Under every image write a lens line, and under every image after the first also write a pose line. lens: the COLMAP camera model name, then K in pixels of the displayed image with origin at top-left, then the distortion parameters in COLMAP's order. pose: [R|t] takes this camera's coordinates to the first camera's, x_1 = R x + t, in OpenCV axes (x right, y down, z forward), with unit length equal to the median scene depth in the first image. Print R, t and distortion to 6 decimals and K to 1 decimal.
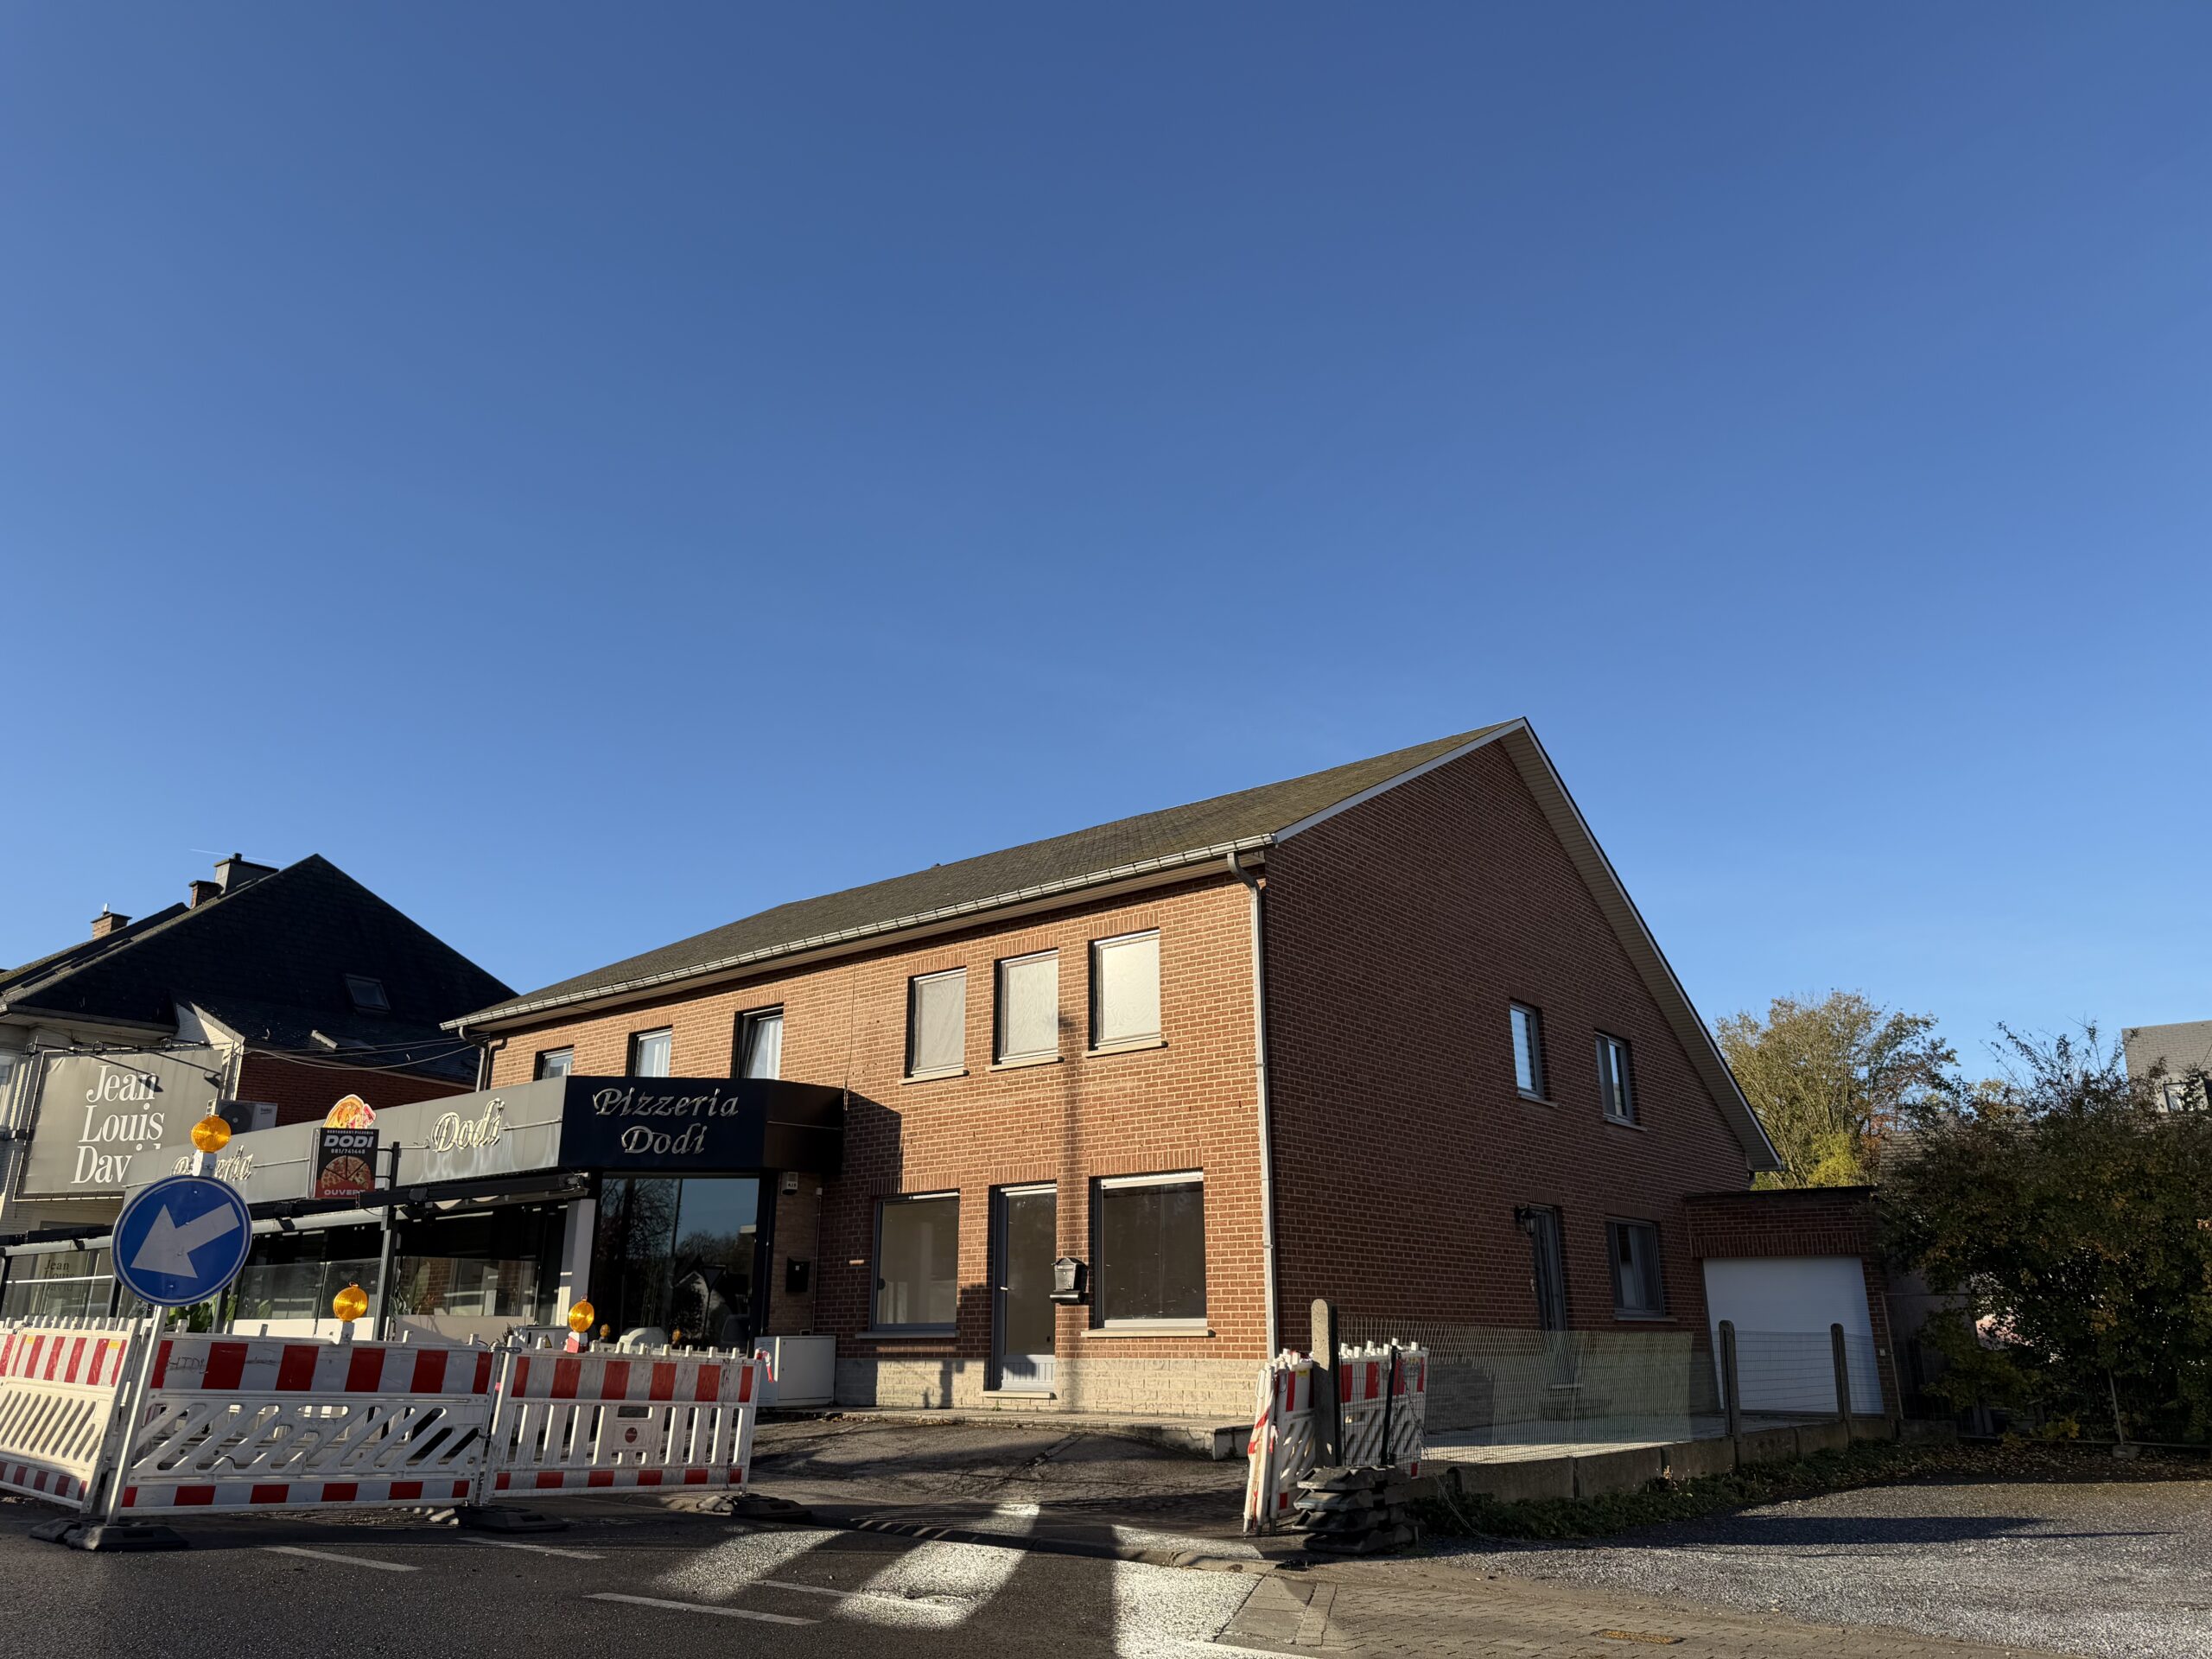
lens RADIAL K [[1567.3, 0, 1125.2], [0, 1567.3, 824.5], [0, 0, 1]] dist [0.085542, -0.120375]
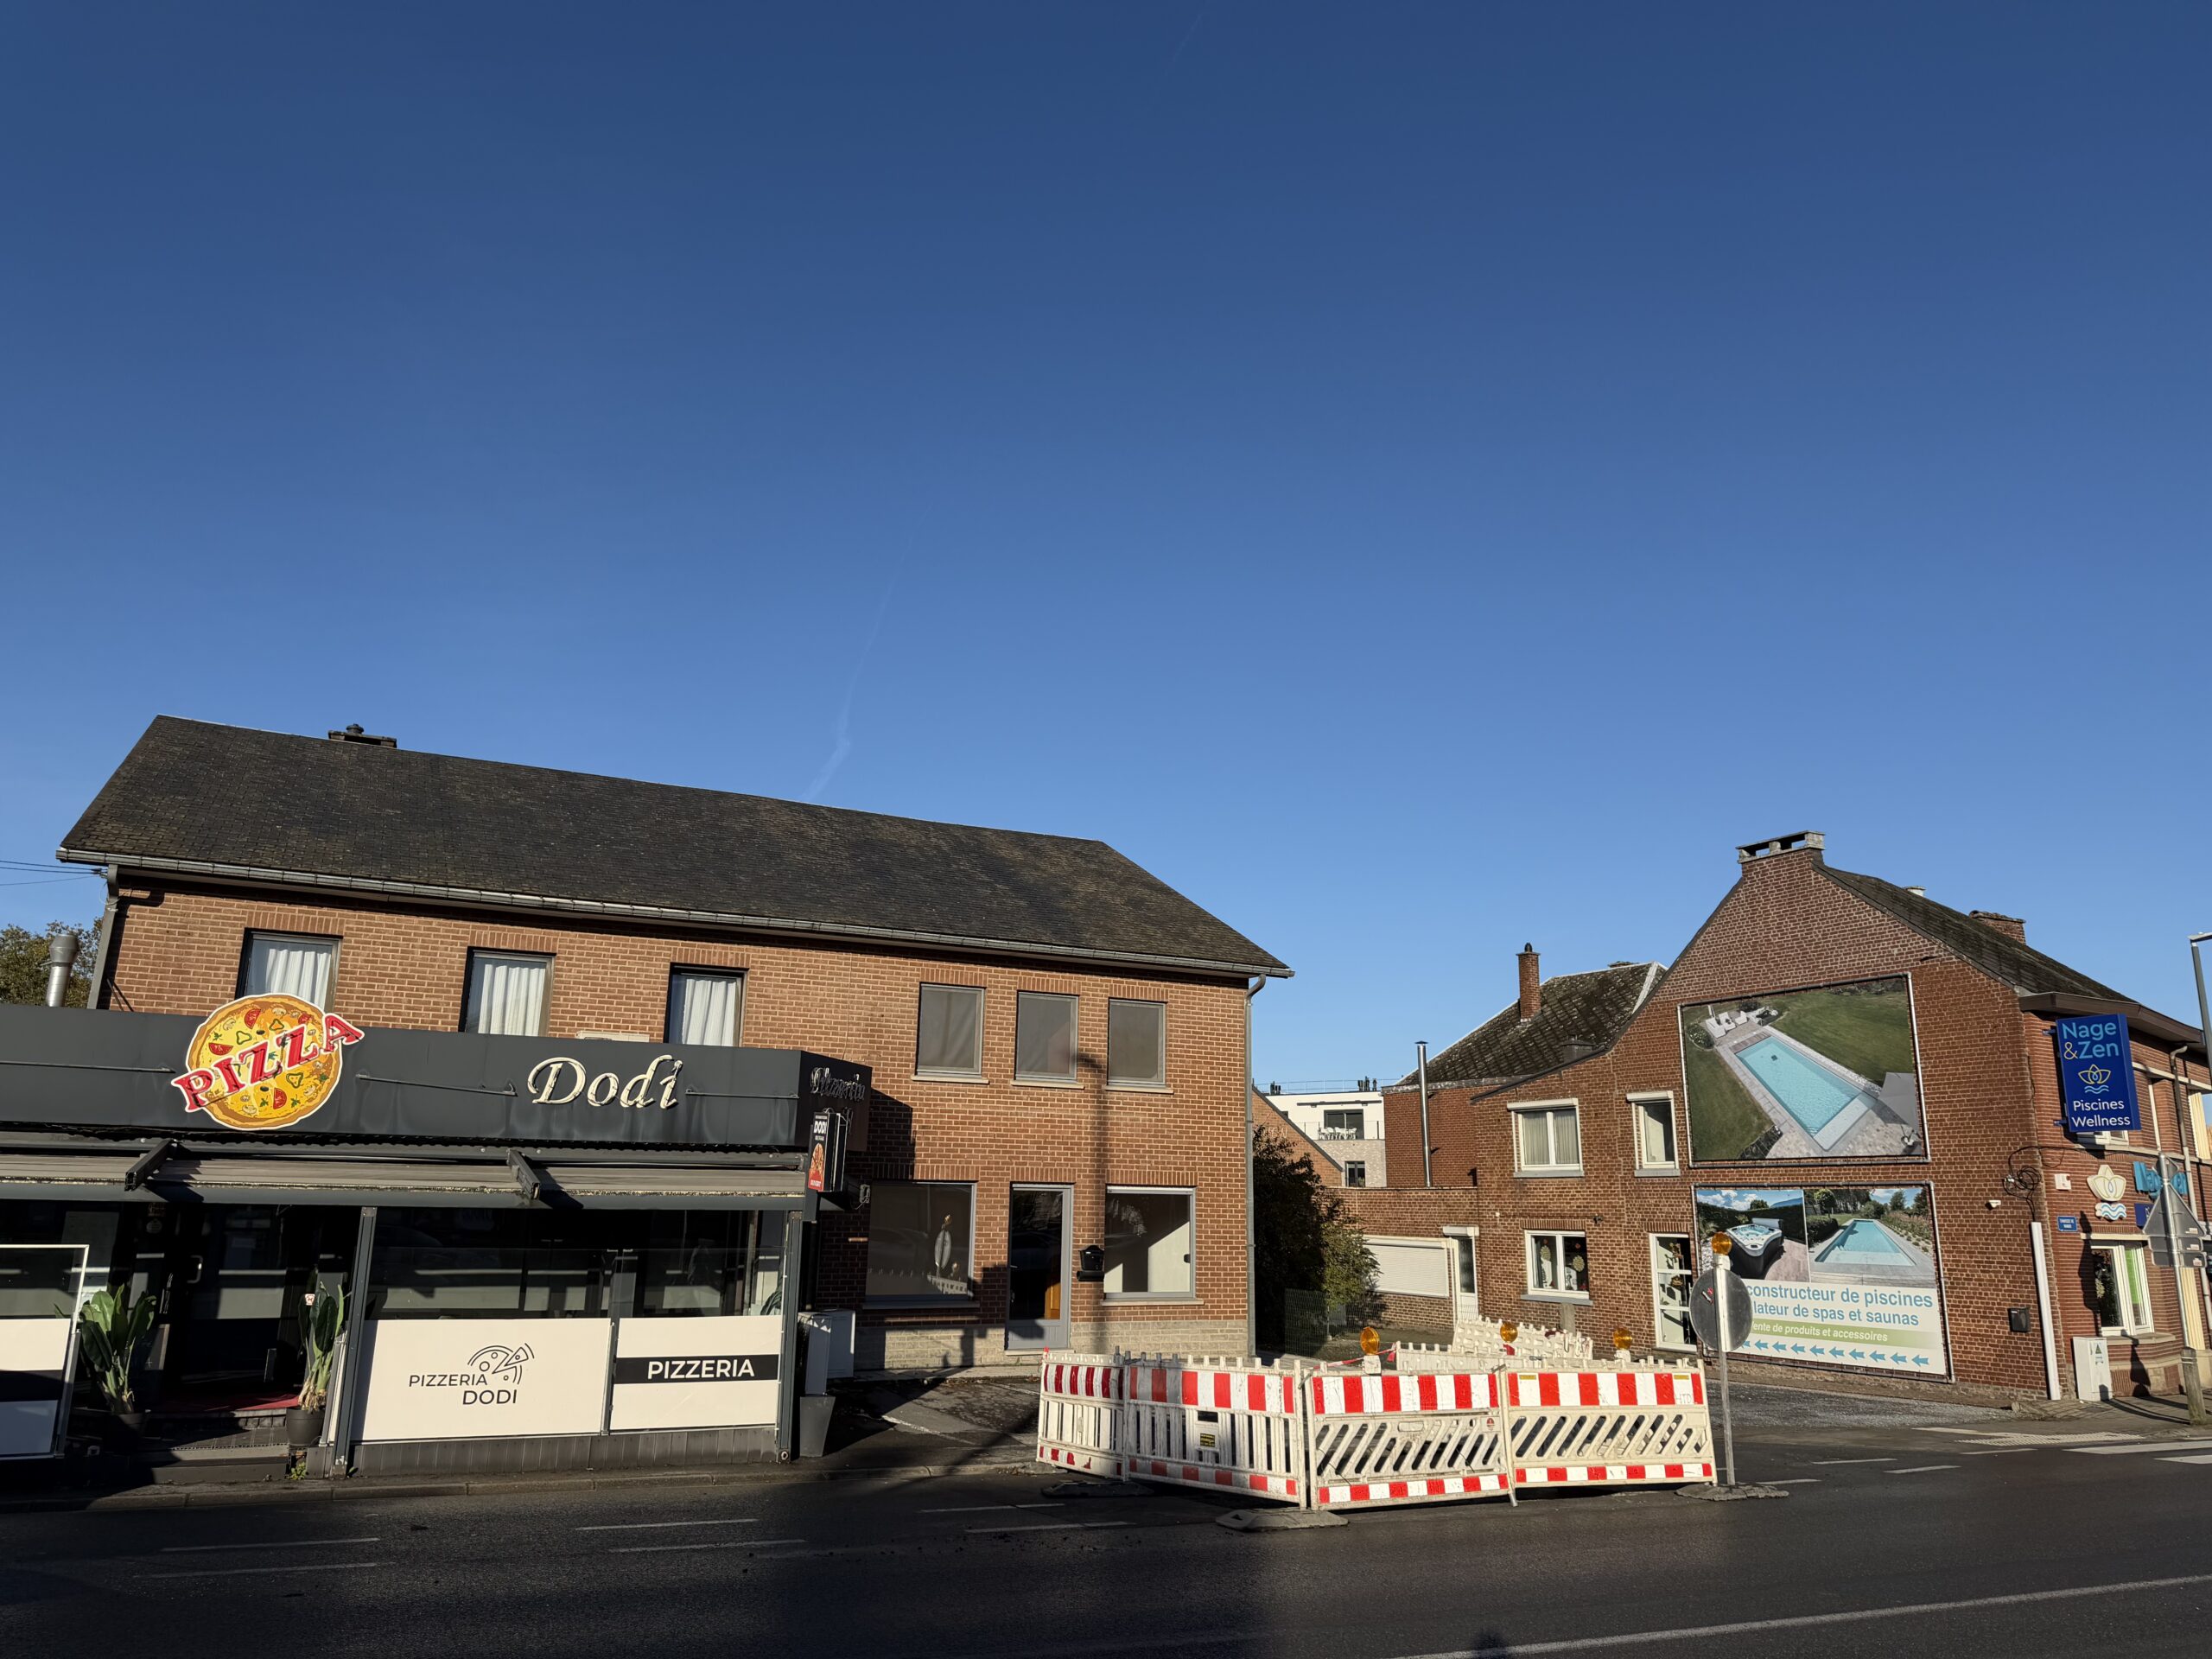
lens RADIAL K [[1567.3, 0, 1117.0], [0, 1567.3, 822.7], [0, 0, 1]] dist [0.085542, -0.120375]
pose [[0.392870, 0.229185, 0.890577, -1.156917], [-0.300653, 0.947236, -0.111135, 0.077520], [-0.869057, -0.224093, 0.441046, 0.452326]]
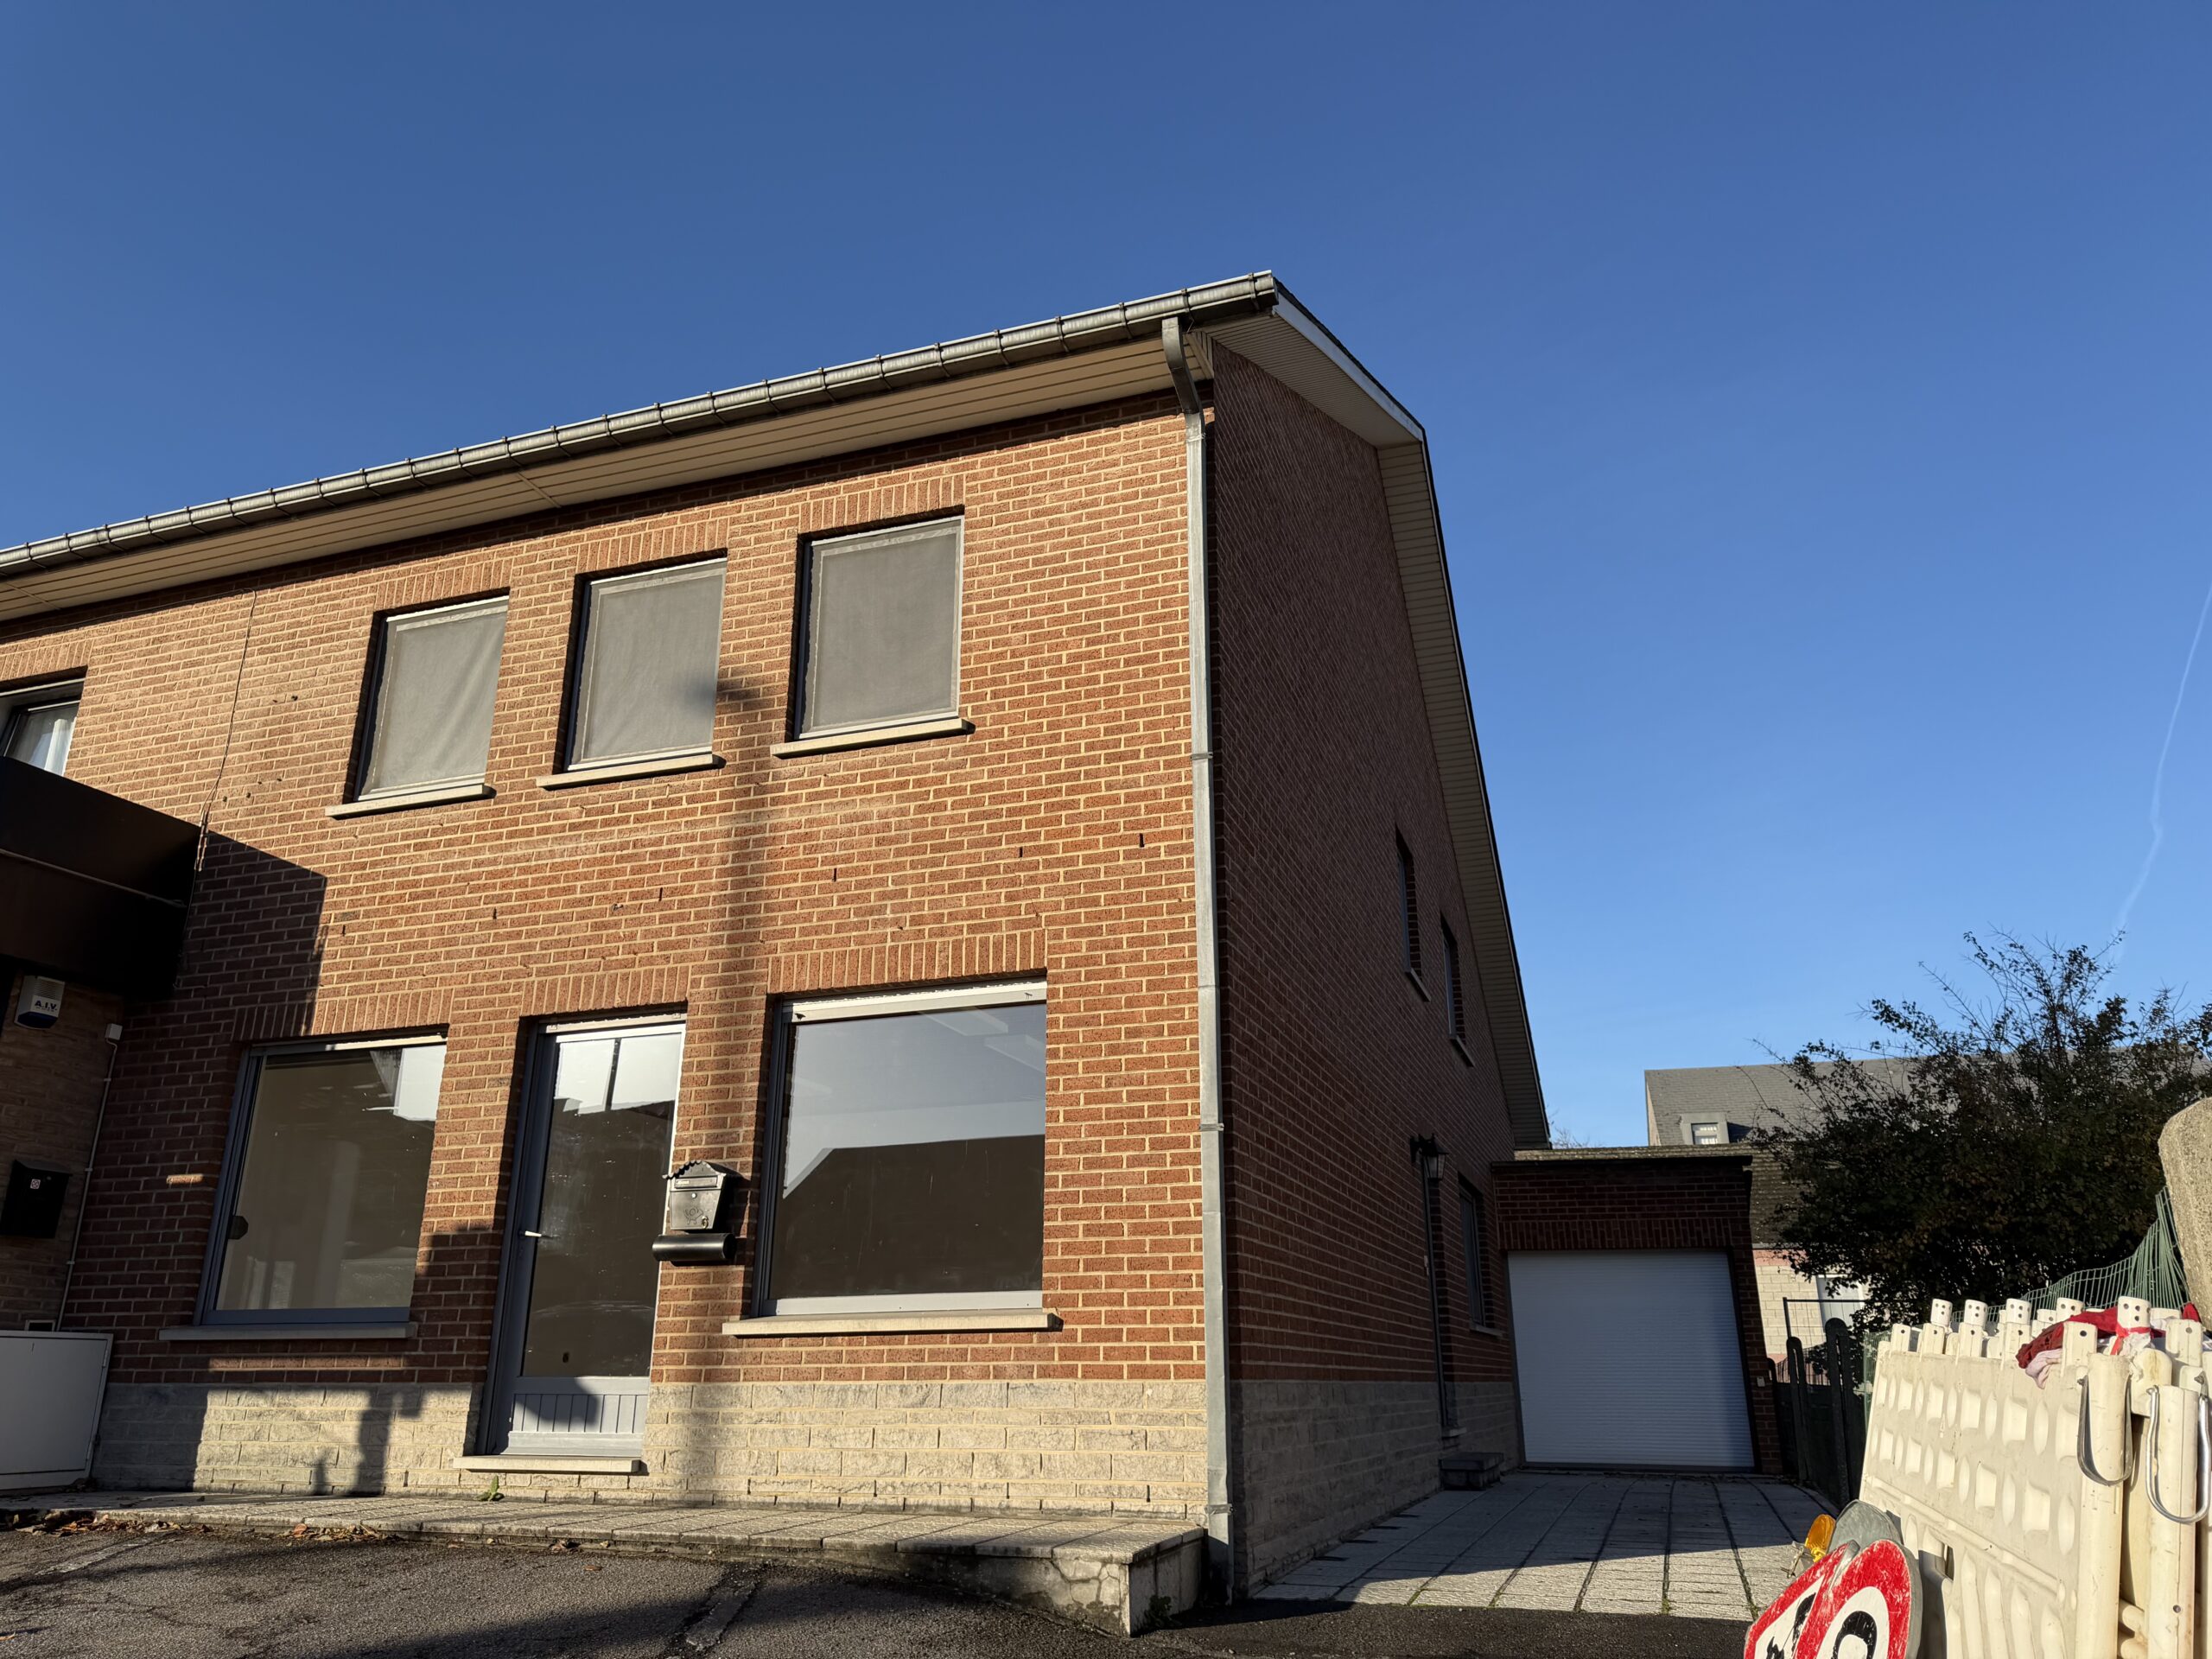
lens RADIAL K [[1567.3, 0, 1142.1], [0, 1567.3, 842.3], [0, 0, 1]] dist [0.085542, -0.120375]
pose [[0.941484, 0.110812, 0.318323, -0.067163], [-0.106483, 0.993830, -0.031028, 0.169099], [-0.319797, -0.004684, 0.947474, 0.485299]]
